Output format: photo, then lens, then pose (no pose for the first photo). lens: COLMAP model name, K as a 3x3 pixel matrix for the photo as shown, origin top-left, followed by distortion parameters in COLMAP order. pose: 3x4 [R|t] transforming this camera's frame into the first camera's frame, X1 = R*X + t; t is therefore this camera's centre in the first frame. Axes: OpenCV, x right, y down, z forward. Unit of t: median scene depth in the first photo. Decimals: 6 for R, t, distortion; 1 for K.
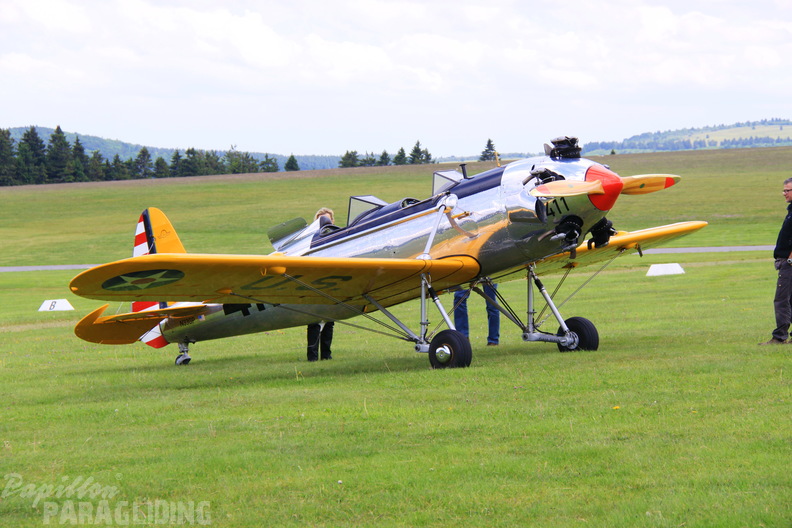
lens RADIAL K [[3043.9, 0, 396.0], [0, 3043.9, 264.0], [0, 0, 1]] dist [1.368286, -0.724513]
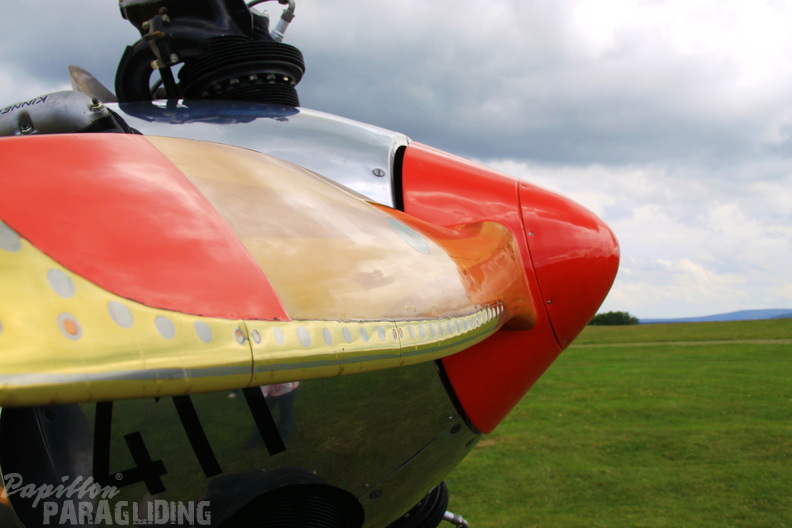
lens RADIAL K [[845.3, 0, 396.0], [0, 845.3, 264.0], [0, 0, 1]] dist [0.075422, 0.014952]
pose [[0.926467, 0.023147, 0.375665, 0.045755], [-0.004349, 0.998699, -0.050811, -0.022798], [-0.376352, 0.045441, 0.925362, 0.931918]]
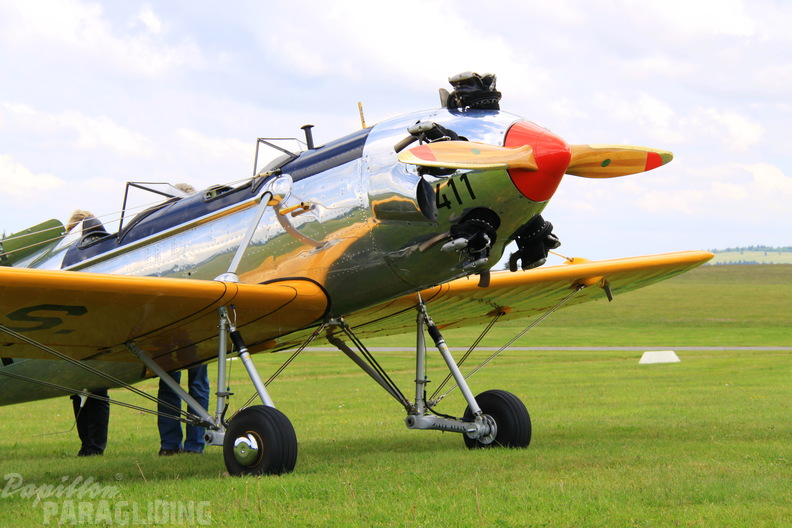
lens RADIAL K [[2502.7, 0, 396.0], [0, 2502.7, 264.0], [0, 0, 1]] dist [0.837272, 0.296605]
pose [[0.999538, 0.023102, -0.019729, 0.049580], [-0.023870, 0.998929, -0.039640, 0.012818], [0.018792, 0.040093, 0.999019, 0.518348]]
